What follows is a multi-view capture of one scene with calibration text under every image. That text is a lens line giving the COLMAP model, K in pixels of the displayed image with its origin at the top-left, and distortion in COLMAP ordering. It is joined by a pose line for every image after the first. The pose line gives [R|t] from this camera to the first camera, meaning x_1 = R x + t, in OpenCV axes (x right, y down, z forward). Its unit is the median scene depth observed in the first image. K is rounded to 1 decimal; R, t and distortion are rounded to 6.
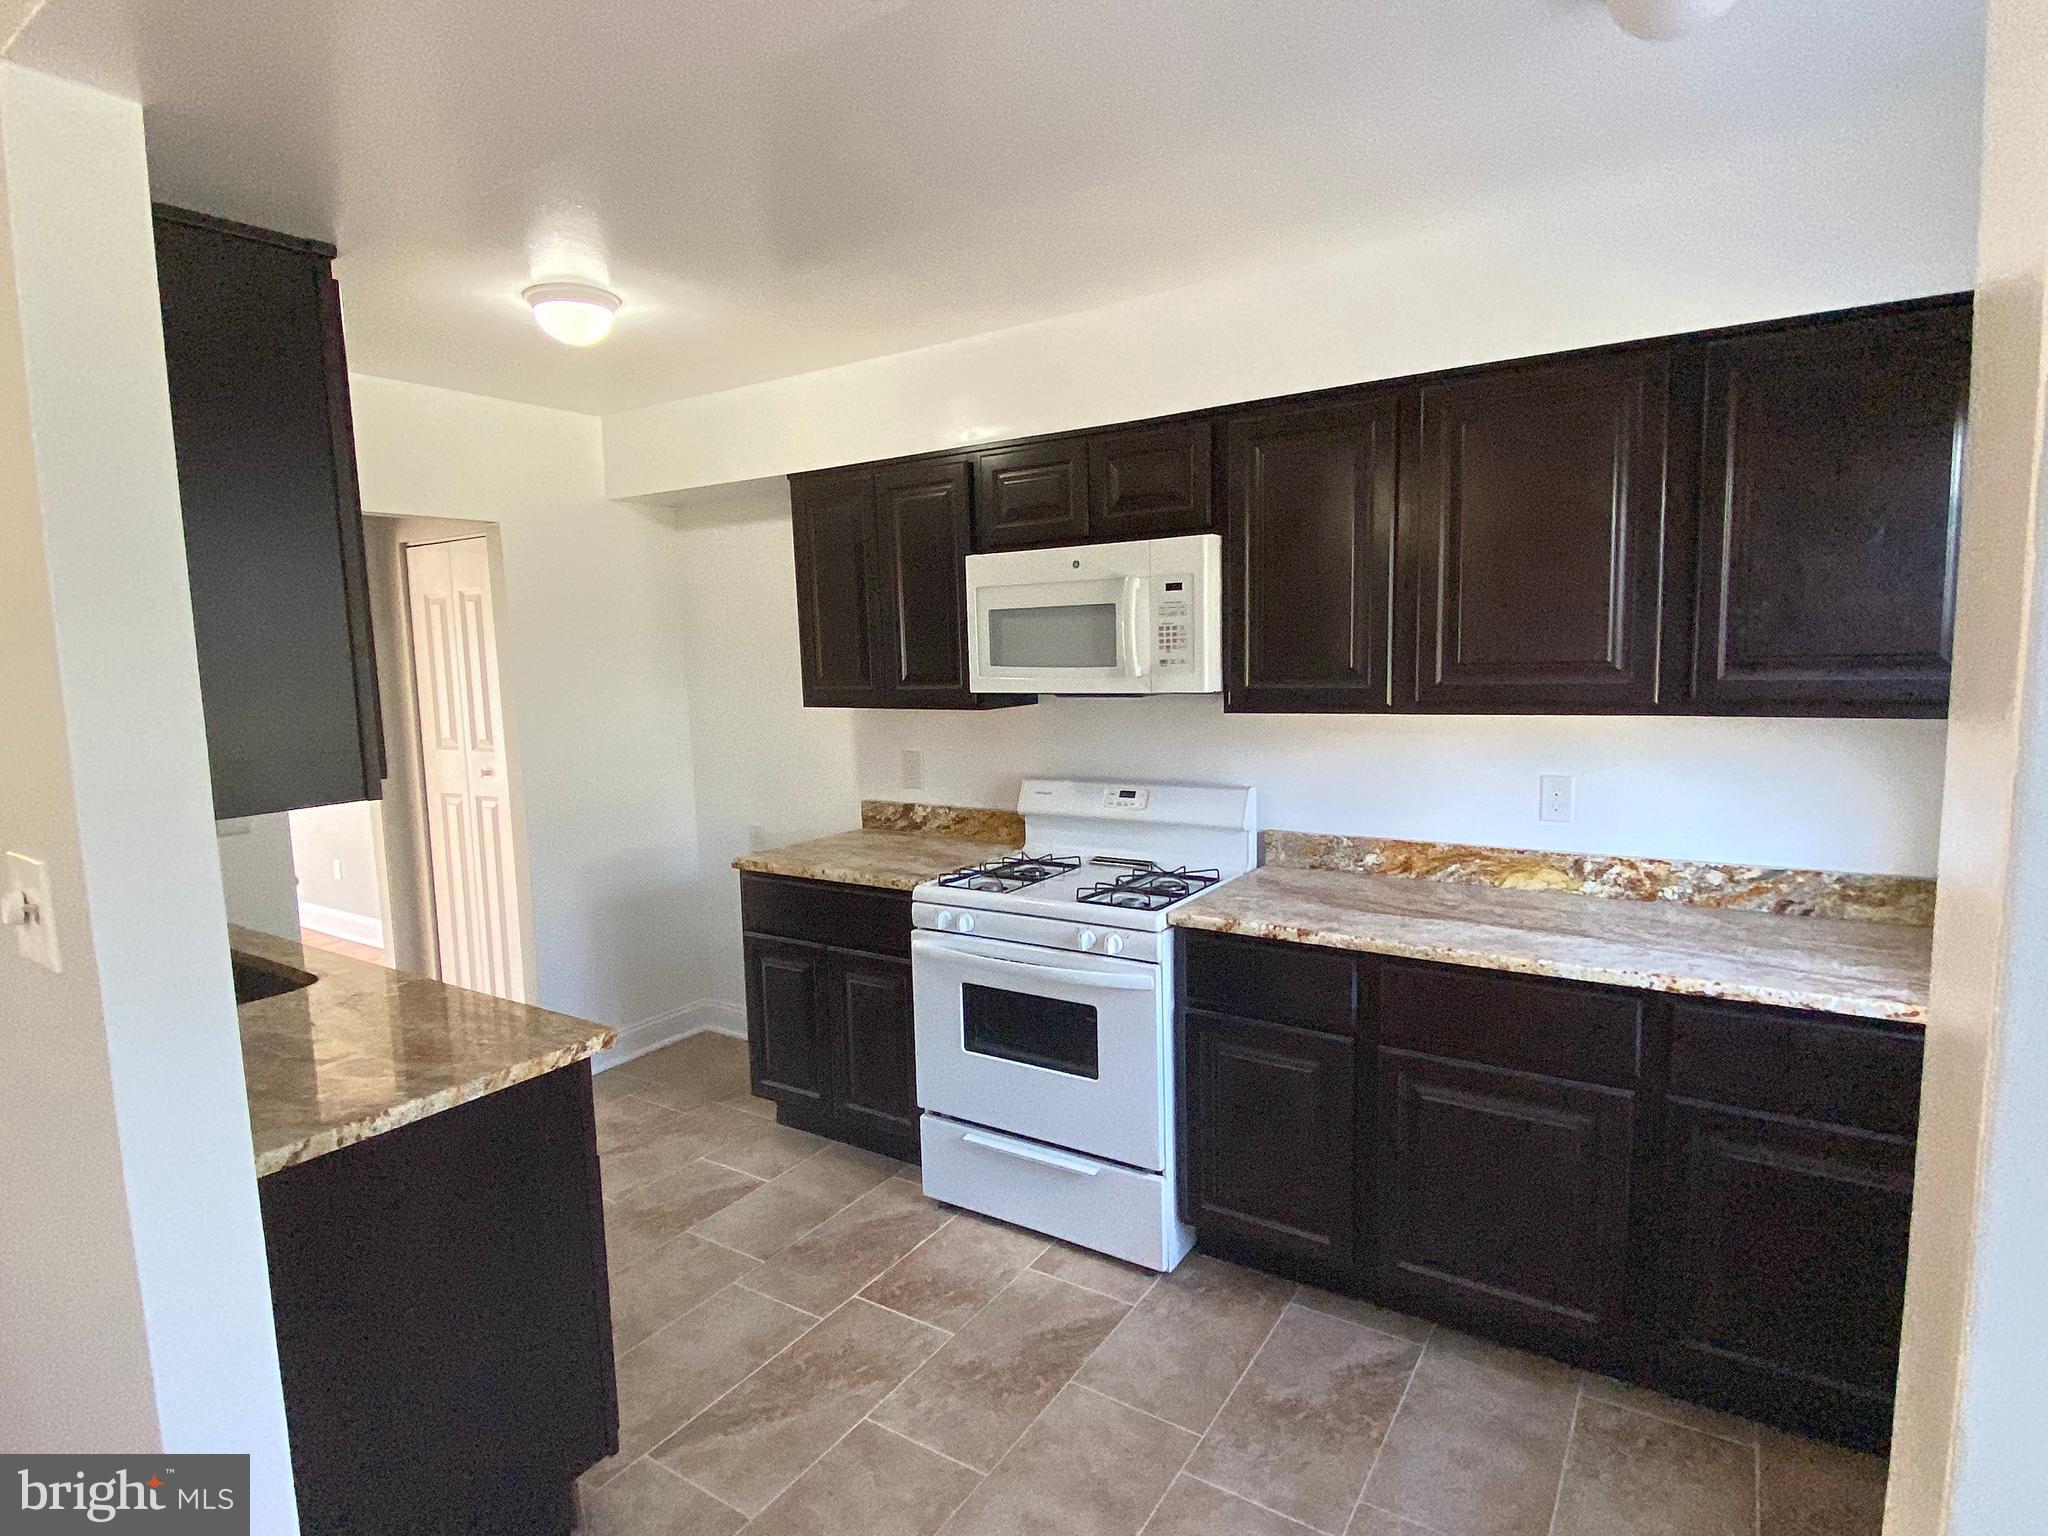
lens RADIAL K [[1039.4, 0, 1016.6], [0, 1039.4, 765.7], [0, 0, 1]] dist [0.001253, -0.000041]
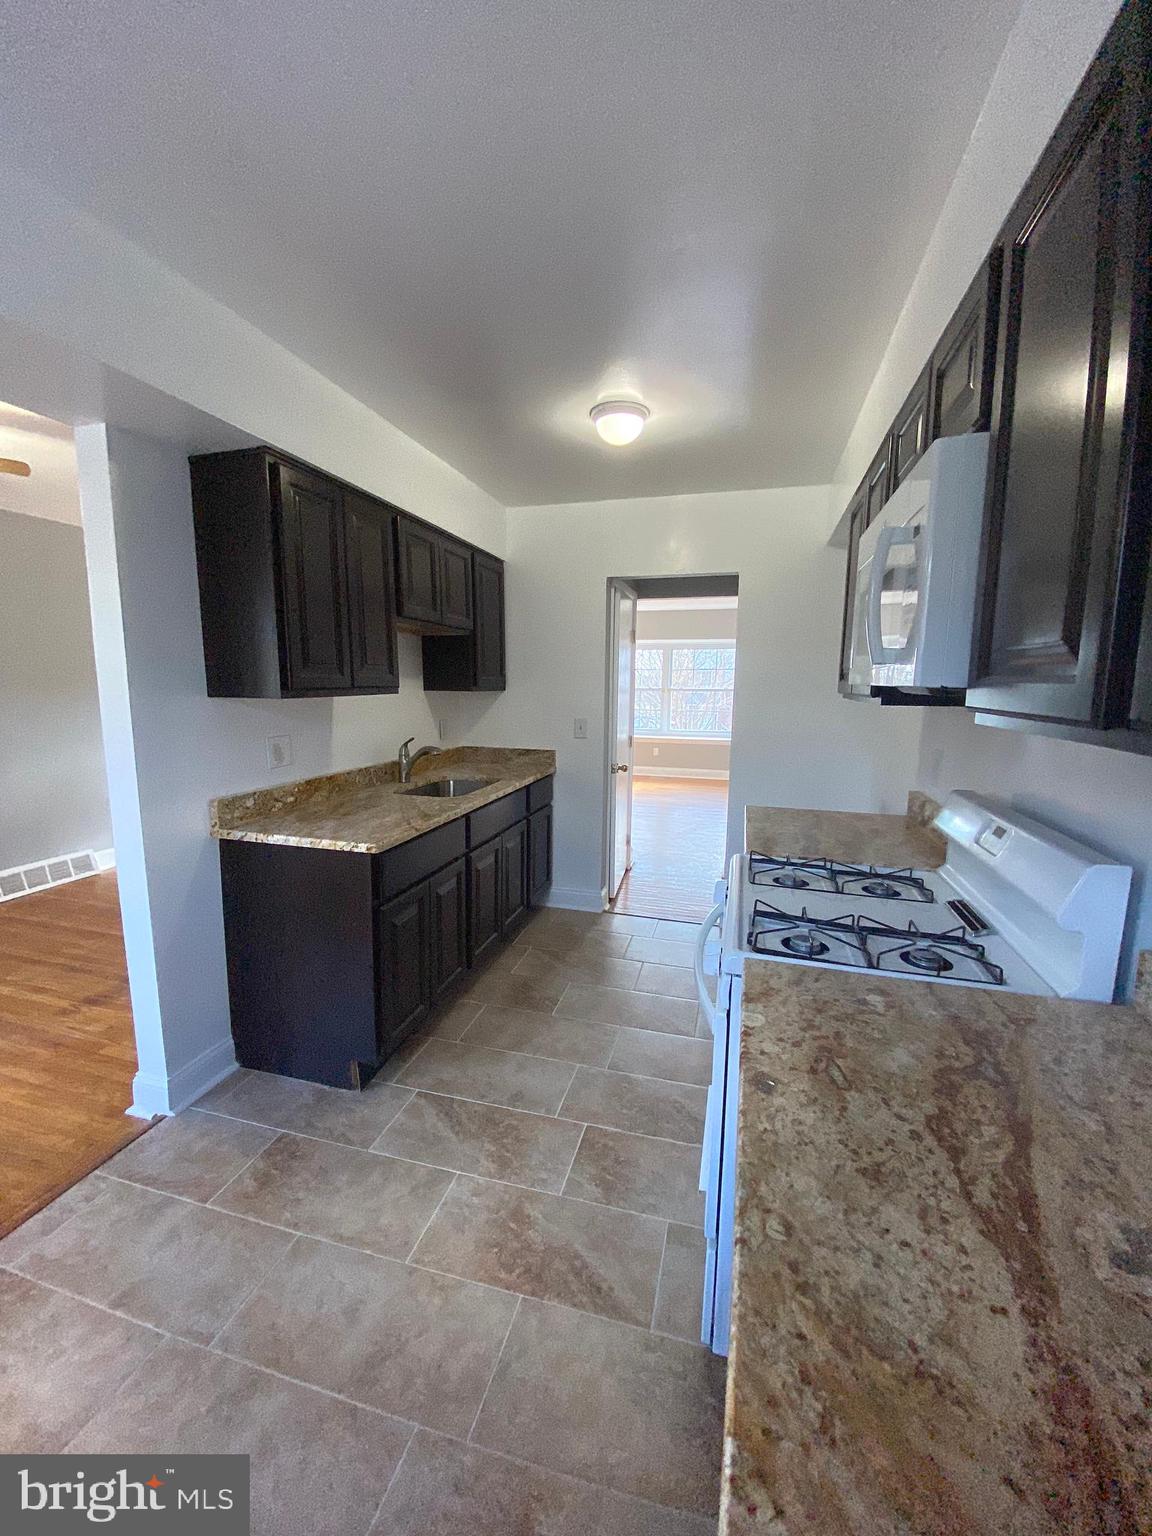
lens RADIAL K [[630.3, 0, 571.2], [0, 630.3, 770.7], [0, 0, 1]] dist [0.001785, -0.001651]
pose [[0.315448, 0.176005, -0.932478, 0.561780], [-0.120020, 0.982158, 0.144780, -0.057388], [0.941322, 0.066246, 0.330944, 0.743848]]
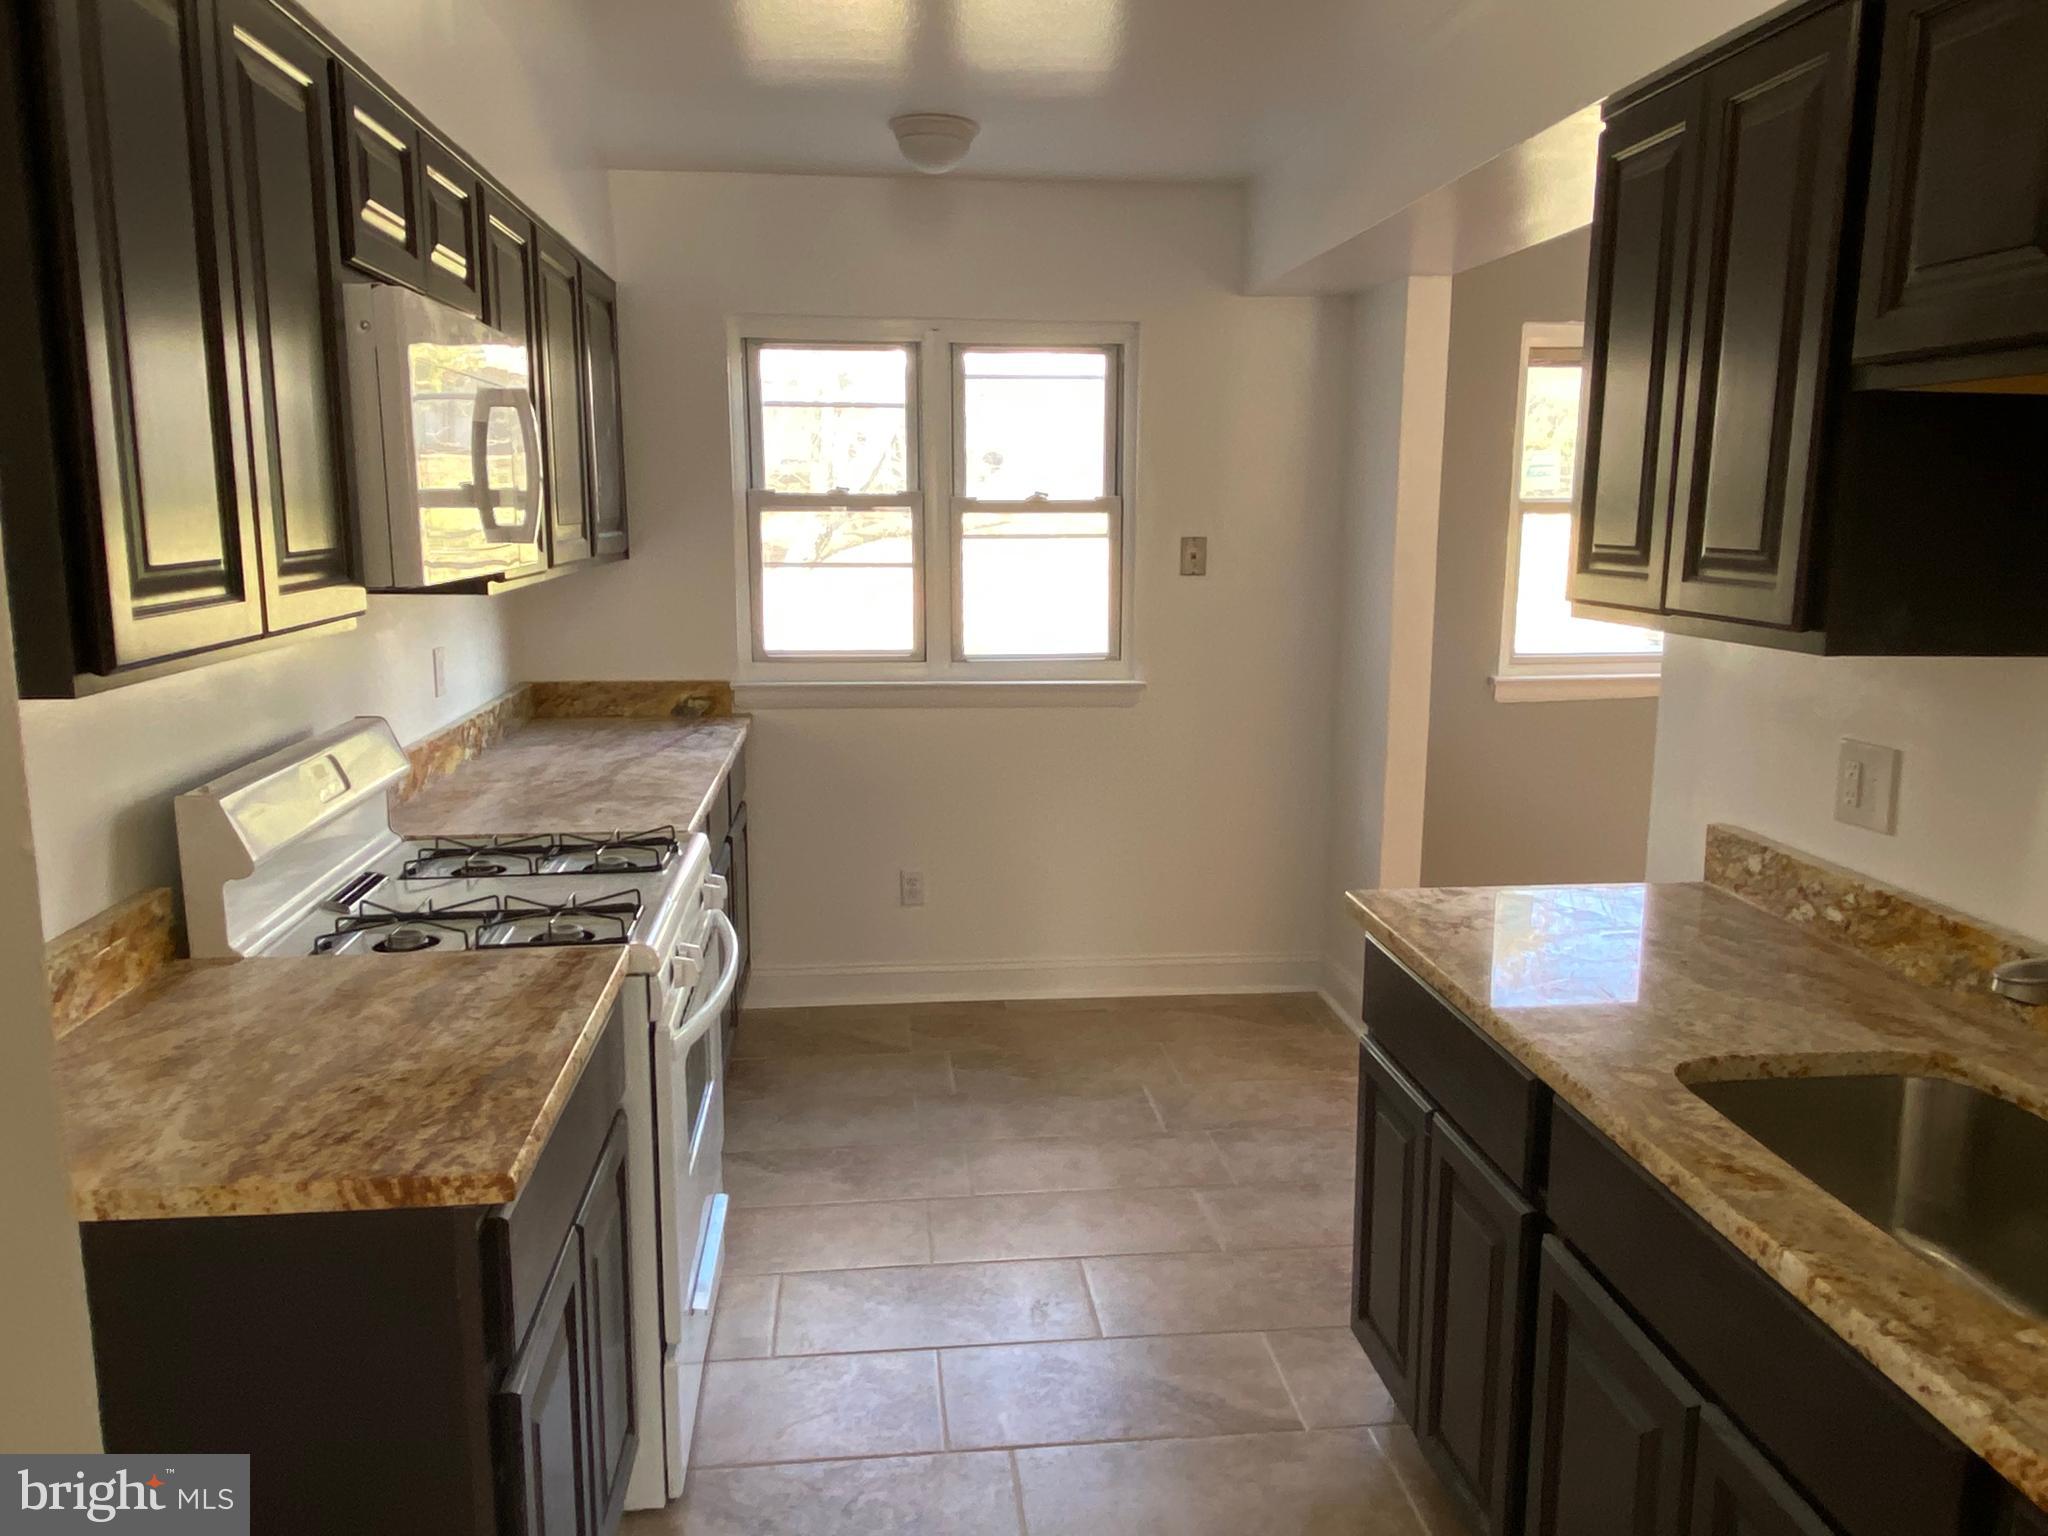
lens RADIAL K [[1560.0, 0, 1035.3], [0, 1560.0, 780.1], [0, 0, 1]] dist [-0.013559, 0.018448]
pose [[-0.643275, -0.100345, 0.759031, -0.939457], [0.099481, 0.972016, 0.212812, -0.133410], [-0.759145, 0.212406, -0.615291, 1.585895]]
